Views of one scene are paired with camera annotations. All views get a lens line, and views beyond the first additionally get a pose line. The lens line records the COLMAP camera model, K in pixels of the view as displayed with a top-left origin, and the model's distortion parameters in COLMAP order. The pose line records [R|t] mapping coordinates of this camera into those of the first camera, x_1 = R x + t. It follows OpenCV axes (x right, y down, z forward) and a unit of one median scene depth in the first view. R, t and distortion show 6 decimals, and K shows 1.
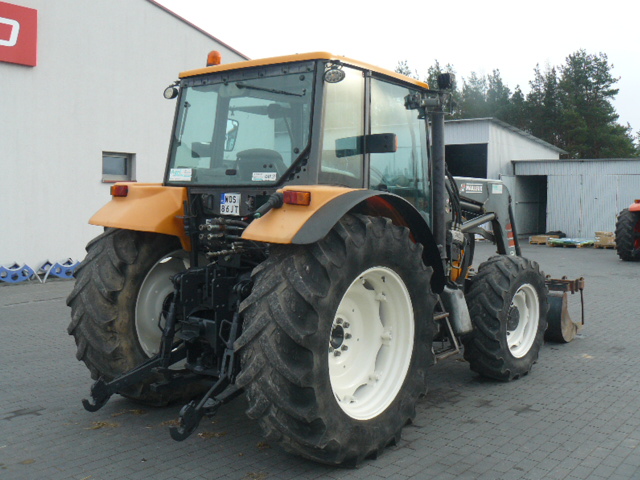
lens RADIAL K [[694.7, 0, 312.2], [0, 694.7, 227.0], [0, 0, 1]] dist [-0.199040, 0.241487]
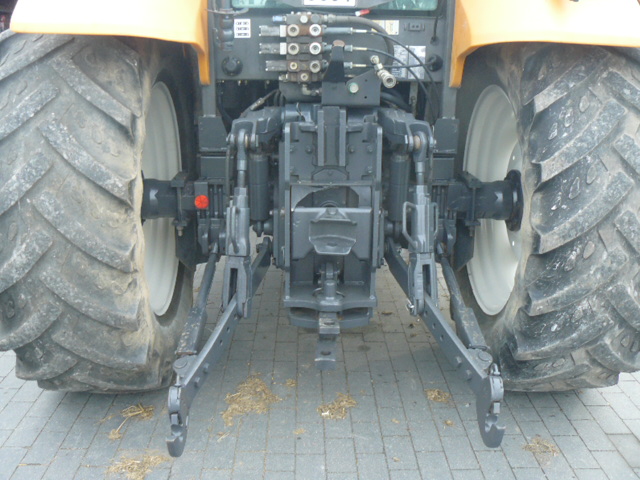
lens RADIAL K [[694.7, 0, 312.2], [0, 694.7, 227.0], [0, 0, 1]] dist [-0.199040, 0.241487]
pose [[0.753324, -0.188449, 0.630071, -0.087699], [0.040019, 0.969426, 0.242100, 0.003484], [-0.656430, -0.157165, 0.737834, 0.108561]]
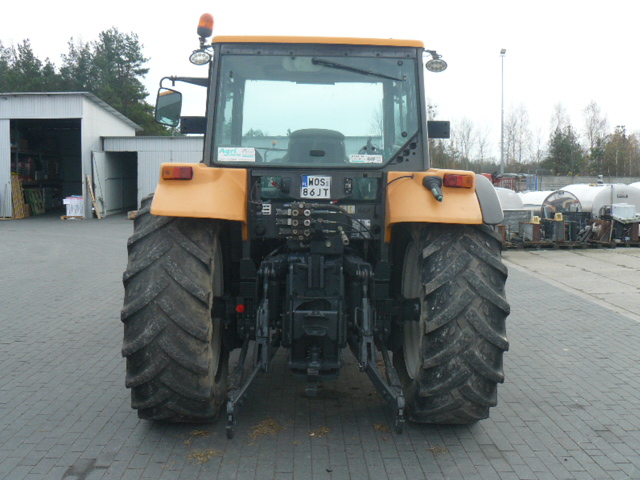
lens RADIAL K [[694.7, 0, 312.2], [0, 694.7, 227.0], [0, 0, 1]] dist [-0.199040, 0.241487]
pose [[0.751862, -0.057044, 0.656849, -0.134785], [0.032692, 0.998250, 0.049273, -0.004597], [-0.658510, -0.015573, 0.752411, 0.052297]]
